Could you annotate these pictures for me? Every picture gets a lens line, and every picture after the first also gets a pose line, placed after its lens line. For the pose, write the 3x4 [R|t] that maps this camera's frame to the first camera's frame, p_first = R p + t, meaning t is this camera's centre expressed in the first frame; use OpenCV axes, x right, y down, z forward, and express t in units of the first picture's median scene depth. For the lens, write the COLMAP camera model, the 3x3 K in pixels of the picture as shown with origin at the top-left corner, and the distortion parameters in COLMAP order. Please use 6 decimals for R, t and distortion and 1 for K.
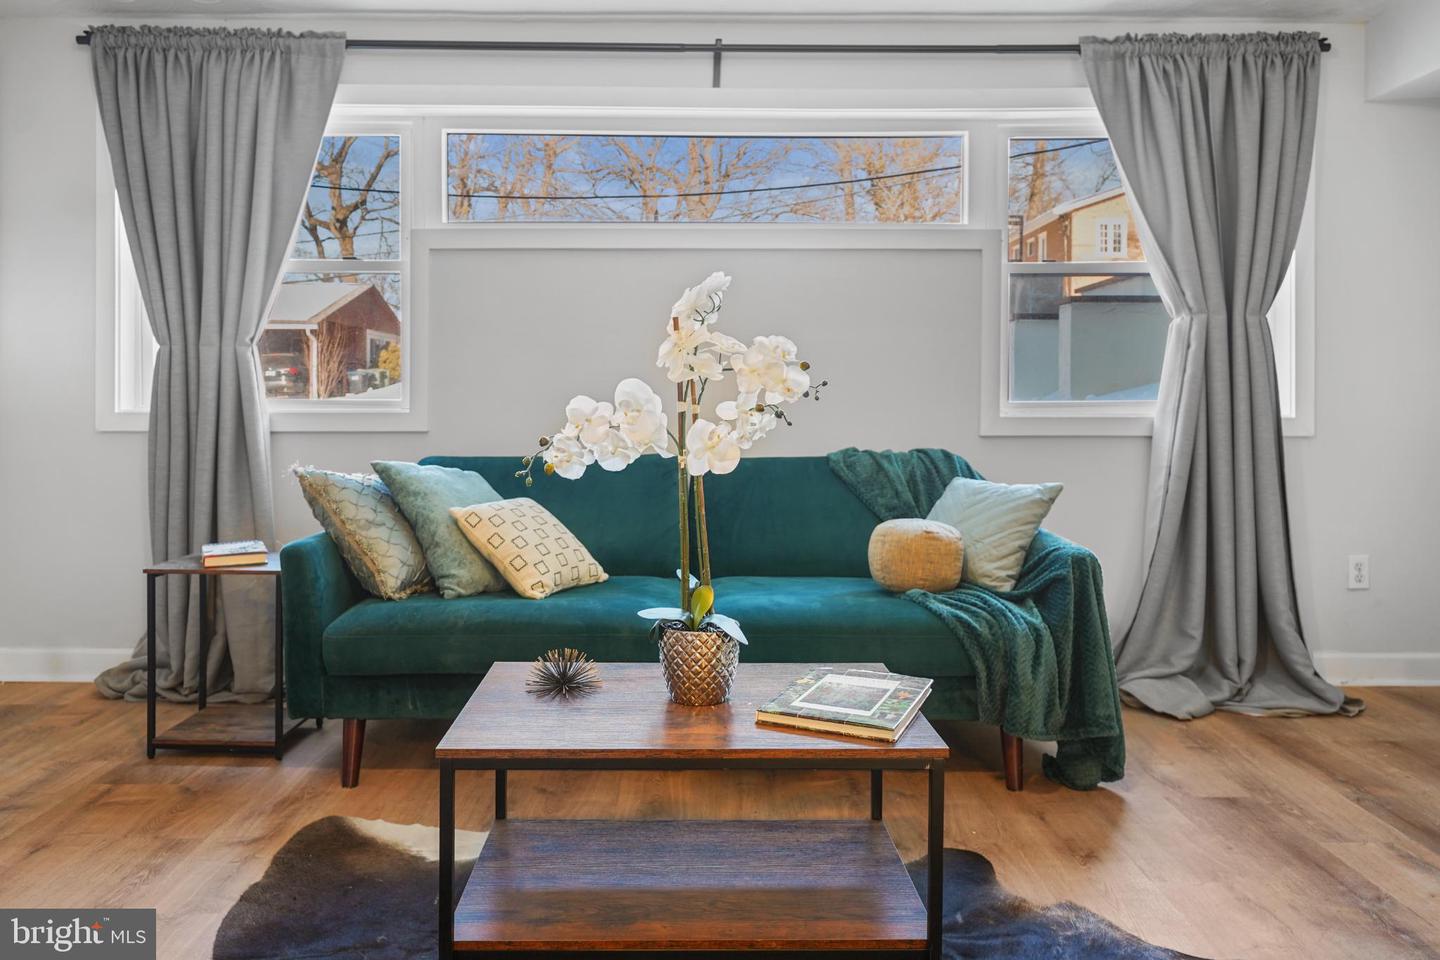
lens RADIAL K [[1006.0, 0, 696.6], [0, 1006.0, 413.9], [0, 0, 1]] dist [-0.001623, 0.000900]
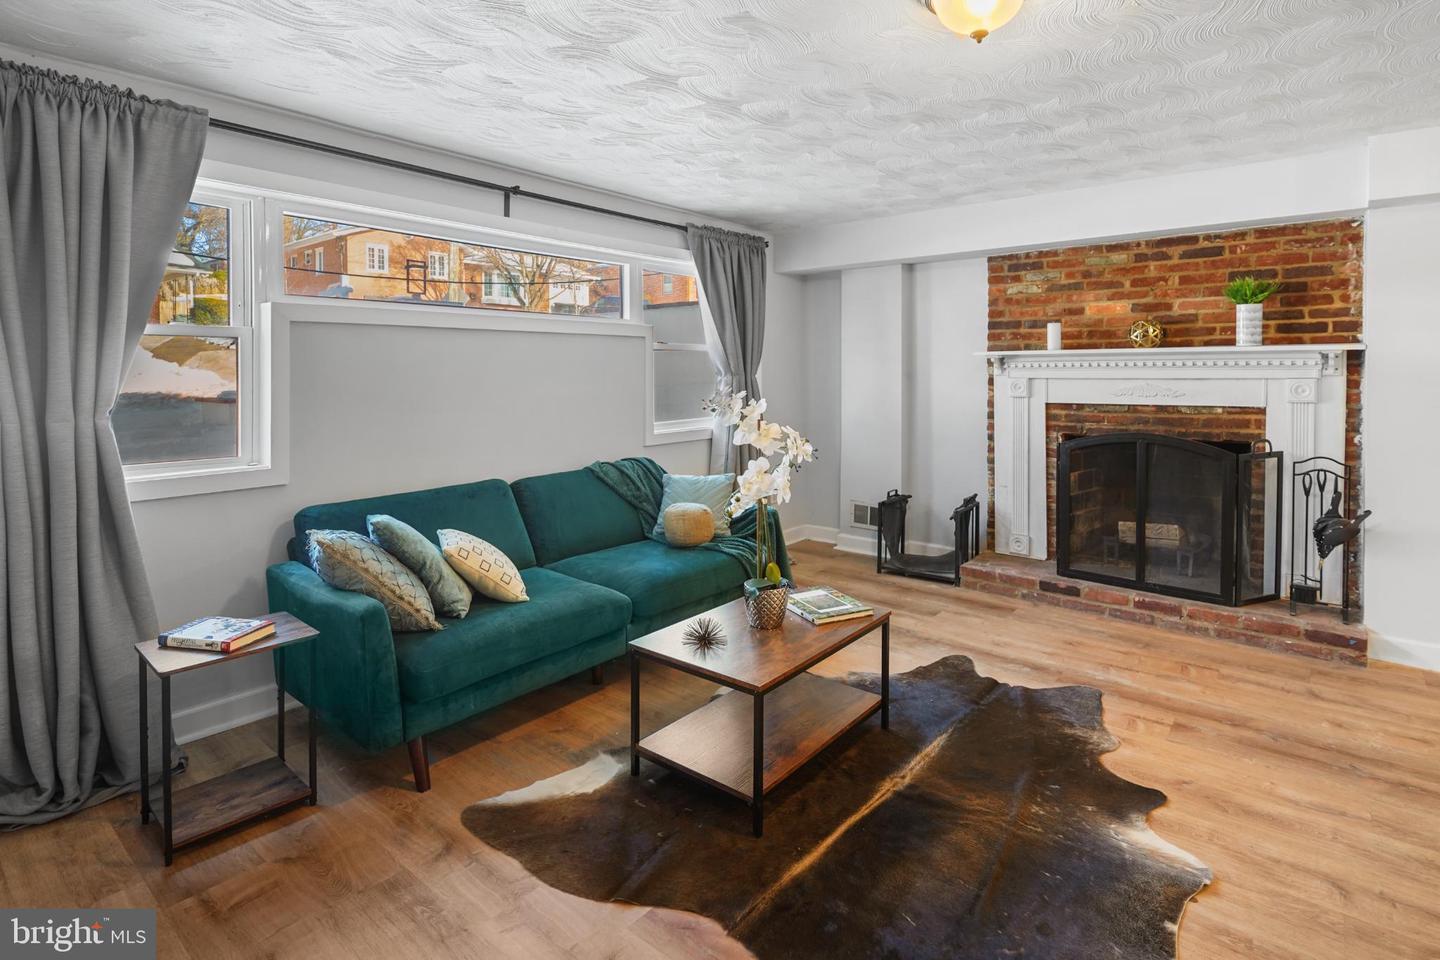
lens RADIAL K [[731.3, 0, 720.1], [0, 731.3, 381.6], [0, 0, 1]] dist [0.000209, -0.000154]
pose [[0.636654, -0.017268, 0.770956, -0.630427], [0.016176, 0.999828, 0.009036, -0.103034], [-0.770980, 0.006719, 0.636824, 0.119293]]
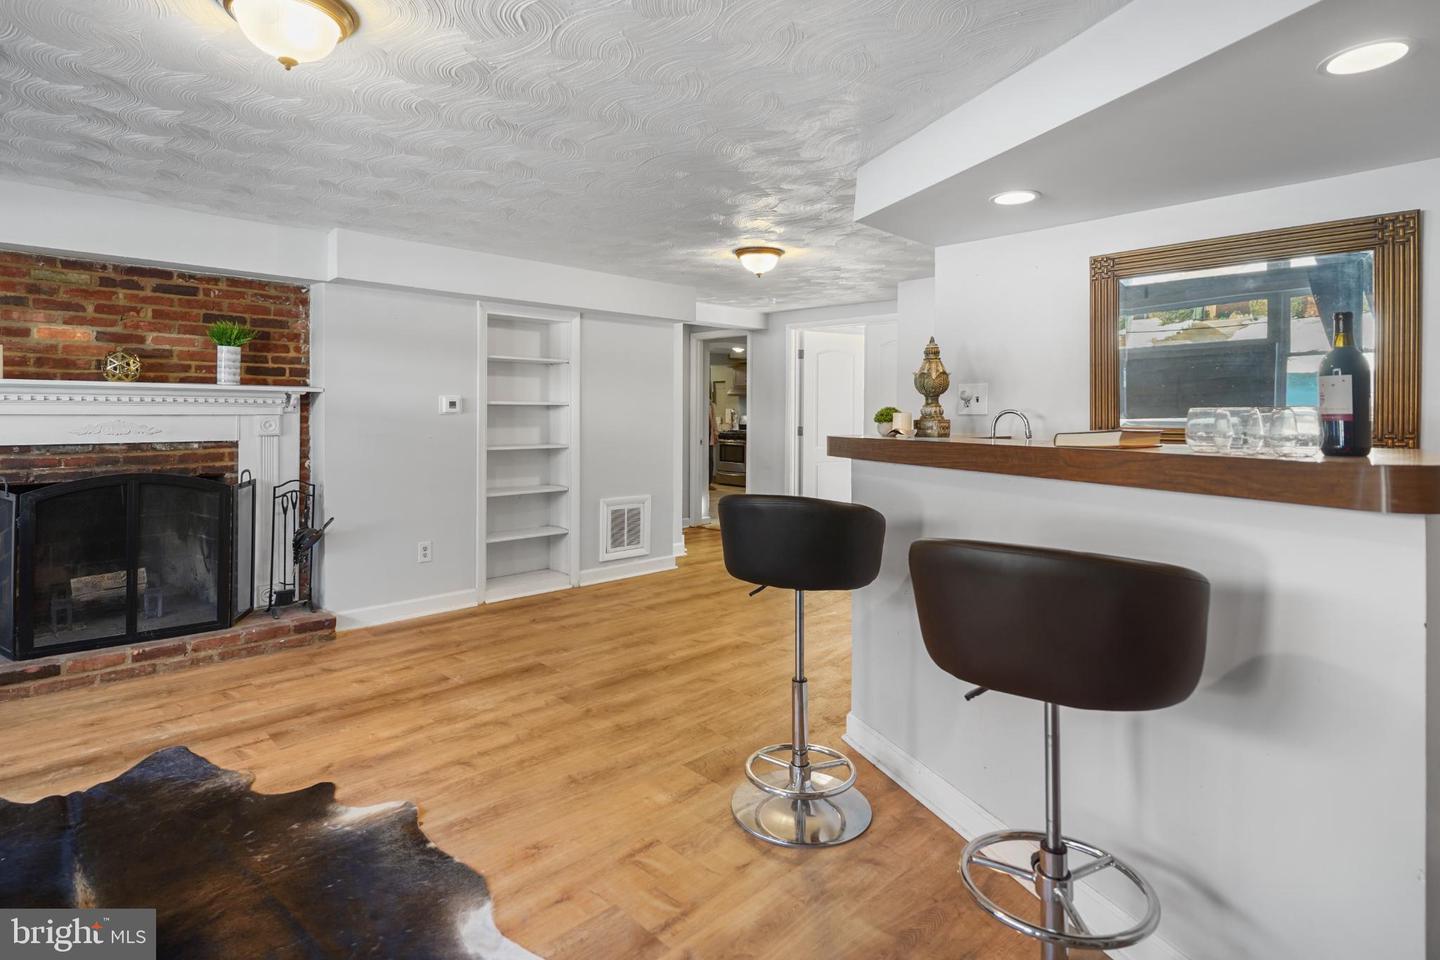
lens RADIAL K [[731.0, 0, 712.9], [0, 731.0, 409.1], [0, 0, 1]] dist [0.001240, 0.000826]
pose [[-0.696954, -0.008991, 0.717059, -0.682972], [-0.003925, 0.999954, 0.008723, -0.107971], [-0.717105, 0.003265, -0.696958, 0.488312]]
